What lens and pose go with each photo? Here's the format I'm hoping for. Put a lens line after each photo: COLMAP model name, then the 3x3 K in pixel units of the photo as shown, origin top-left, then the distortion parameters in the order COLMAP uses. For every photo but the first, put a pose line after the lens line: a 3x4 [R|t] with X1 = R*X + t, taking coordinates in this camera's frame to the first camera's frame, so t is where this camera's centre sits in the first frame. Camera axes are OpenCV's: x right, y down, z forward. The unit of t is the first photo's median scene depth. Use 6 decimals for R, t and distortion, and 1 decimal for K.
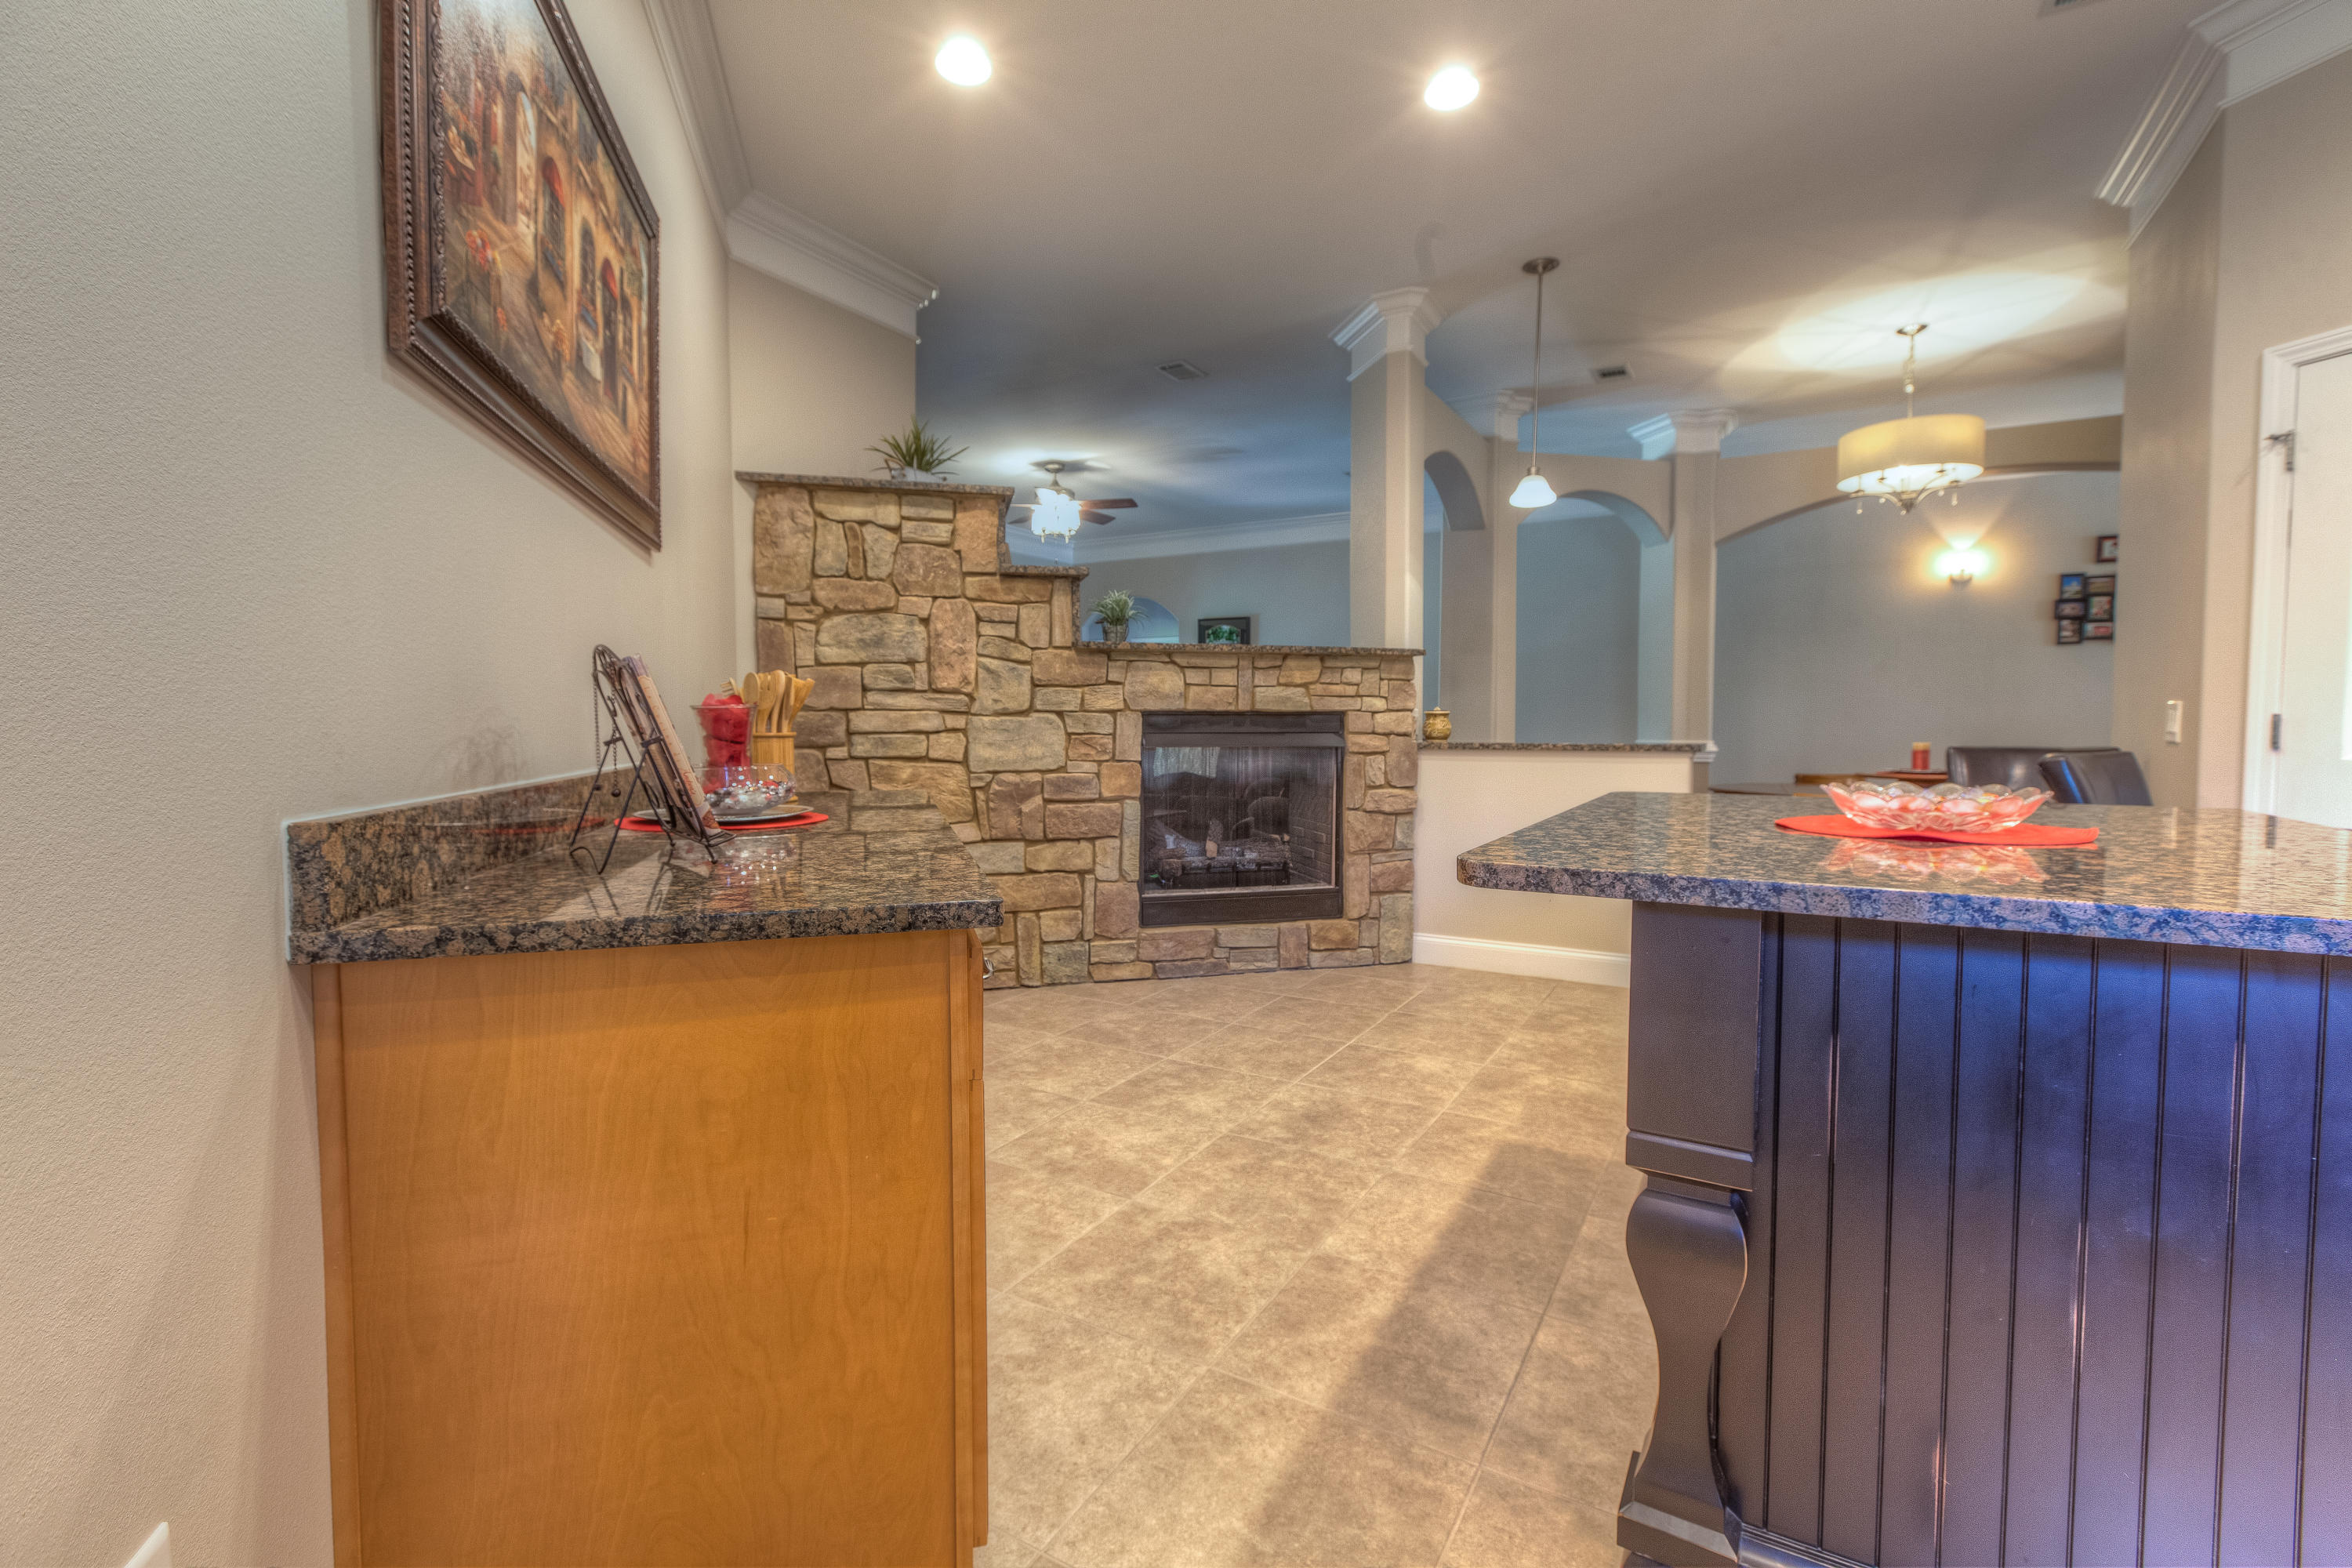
lens RADIAL K [[1038.6, 0, 1172.3], [0, 1038.6, 772.1], [0, 0, 1]] dist [0.002527, -0.001364]
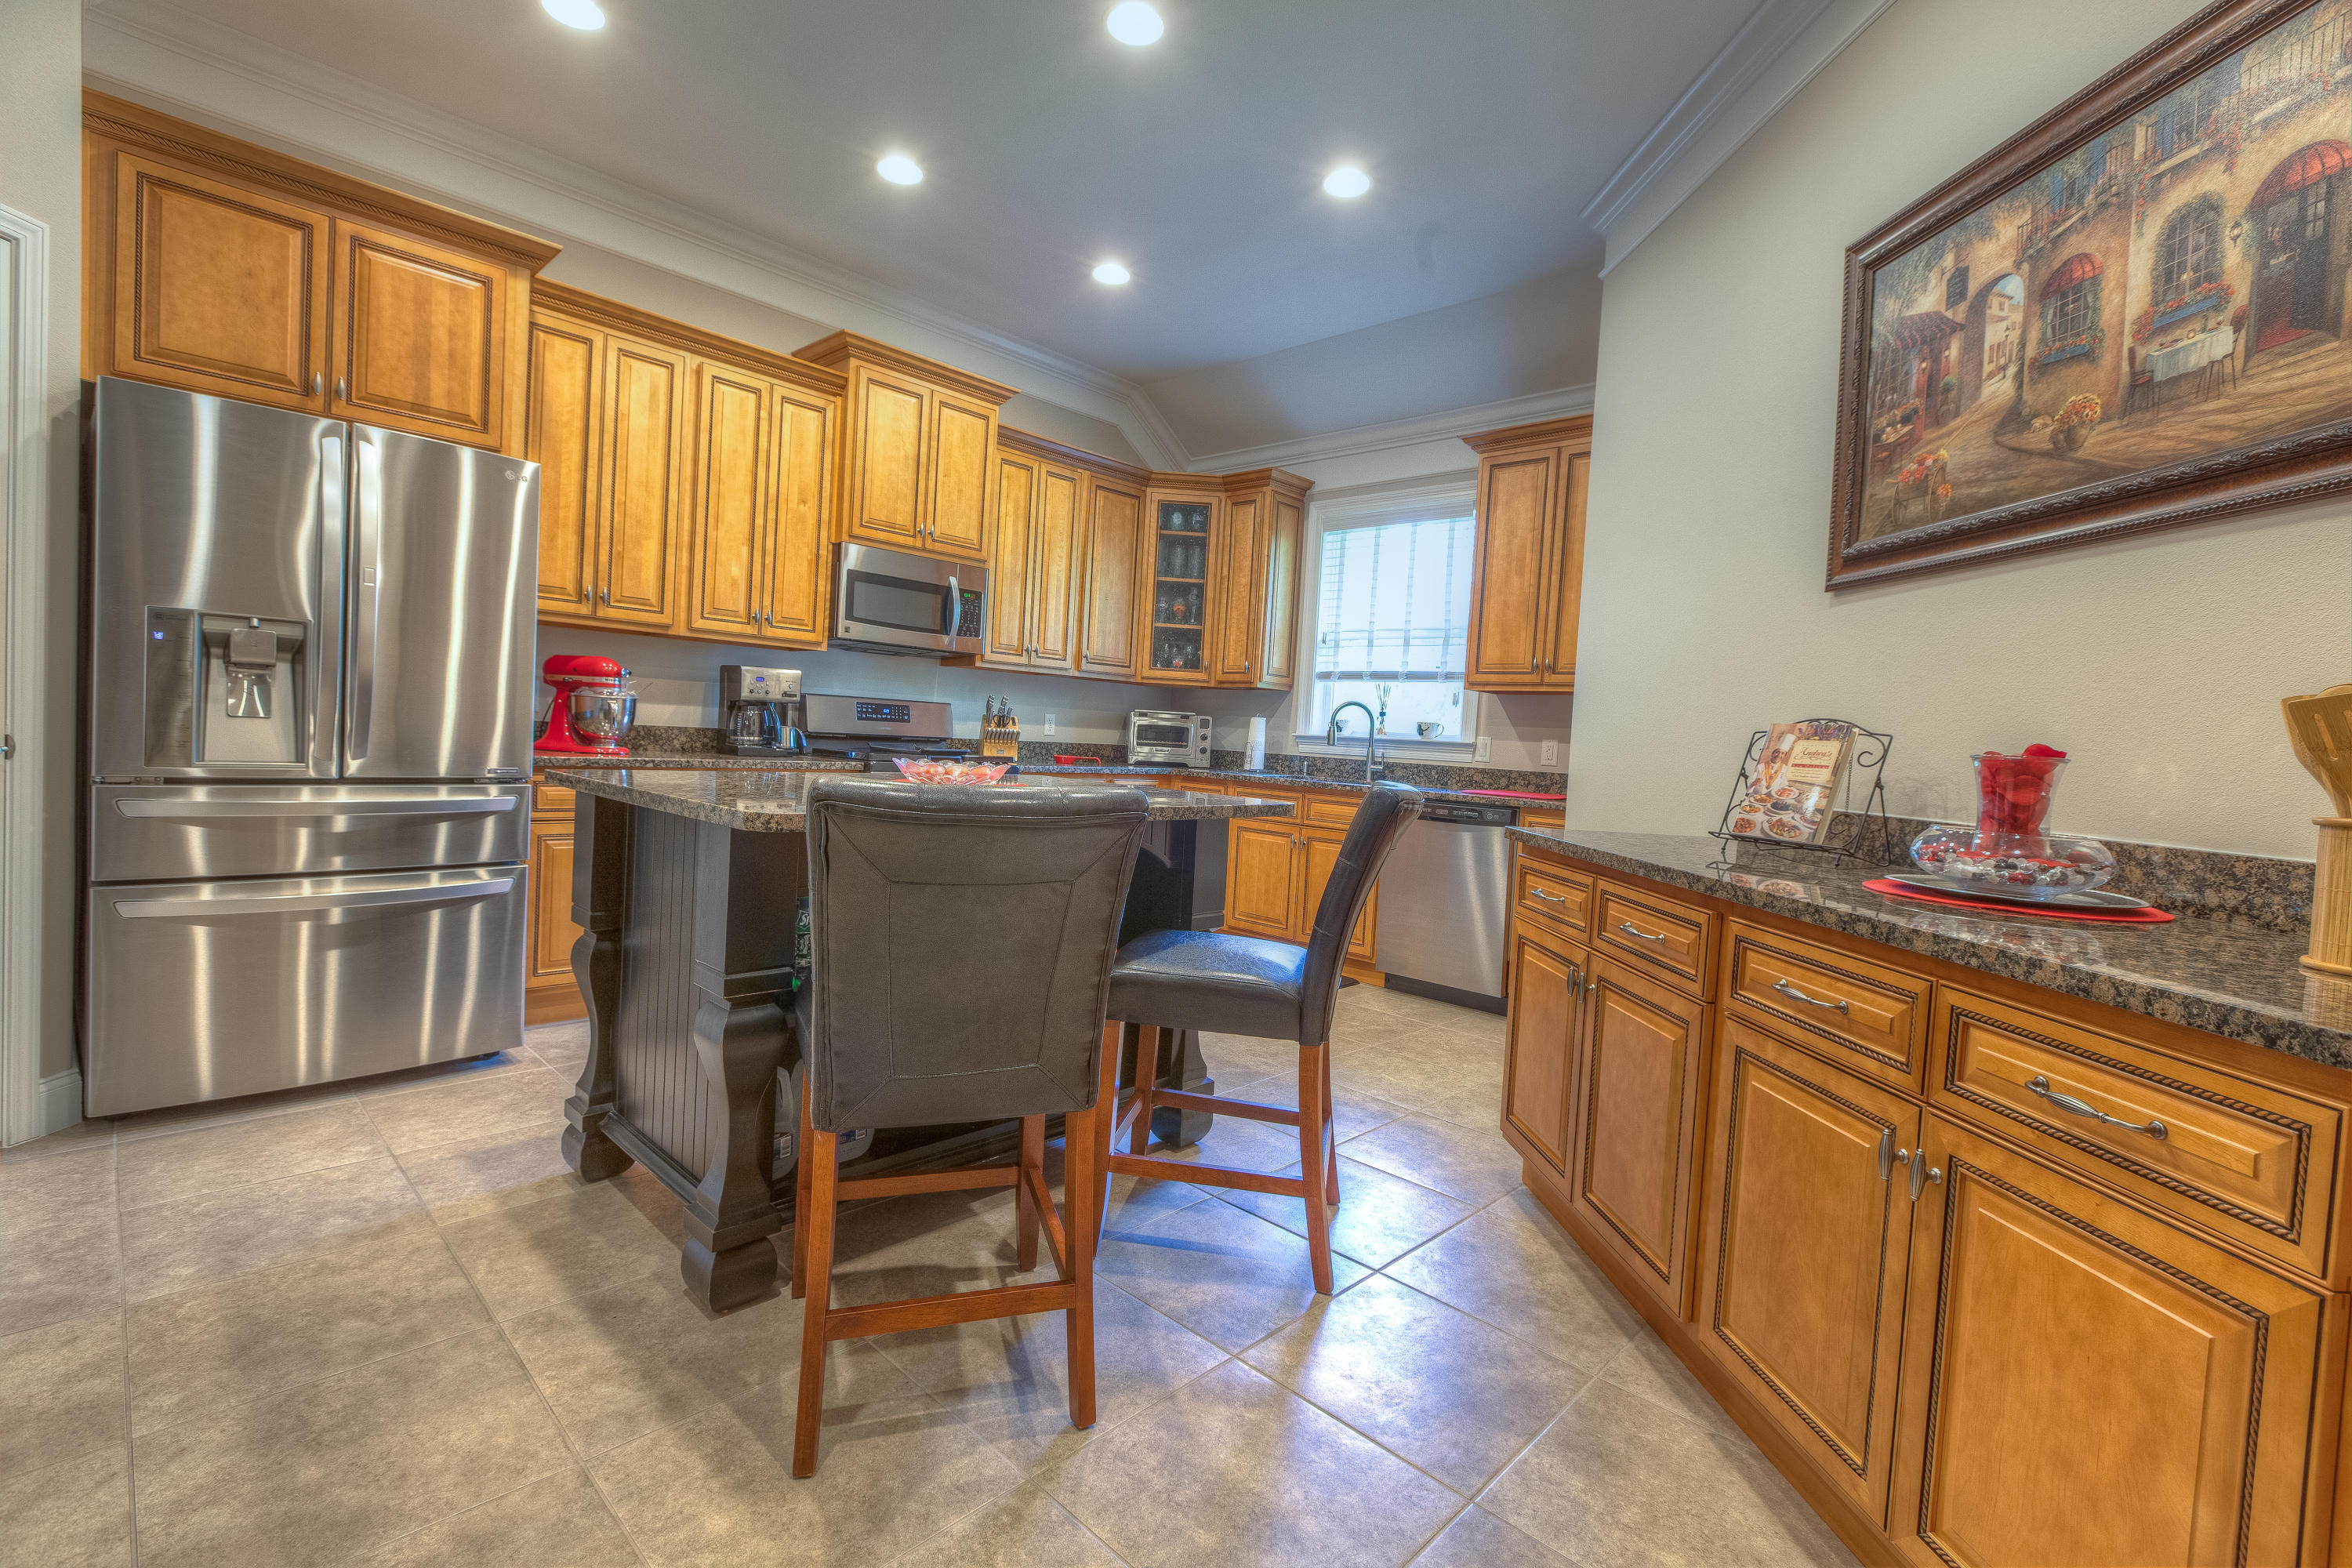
lens RADIAL K [[1038.6, 0, 1172.3], [0, 1038.6, 772.1], [0, 0, 1]] dist [0.002527, -0.001364]
pose [[-0.972284, -0.061153, 0.225664, 0.013068], [-0.043600, 0.995681, 0.081970, -0.043245], [-0.229702, 0.069859, -0.970751, 0.925025]]
